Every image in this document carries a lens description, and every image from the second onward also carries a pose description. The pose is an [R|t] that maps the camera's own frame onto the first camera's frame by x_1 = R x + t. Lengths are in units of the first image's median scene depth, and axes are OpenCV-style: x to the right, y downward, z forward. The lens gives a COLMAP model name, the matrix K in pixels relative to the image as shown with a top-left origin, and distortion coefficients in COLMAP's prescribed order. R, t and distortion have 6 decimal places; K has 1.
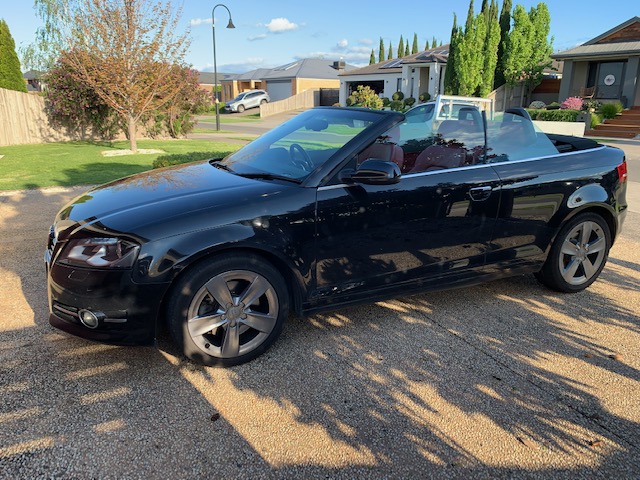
lens RADIAL K [[482.9, 0, 320.0], [0, 482.9, 240.0], [0, 0, 1]] dist [0.024835, -0.001355]
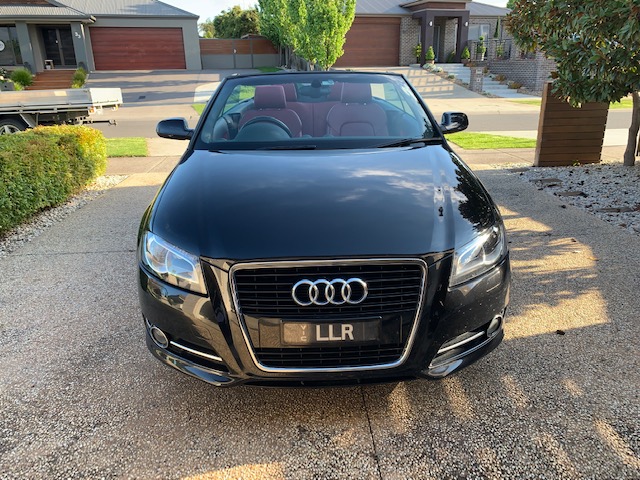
lens RADIAL K [[482.9, 0, 320.0], [0, 482.9, 240.0], [0, 0, 1]] dist [0.024835, -0.001355]
pose [[0.379834, -0.312370, 0.870719, -1.442820], [0.260269, 0.939325, 0.223445, -0.270941], [-0.887686, 0.141749, 0.438088, 0.999003]]
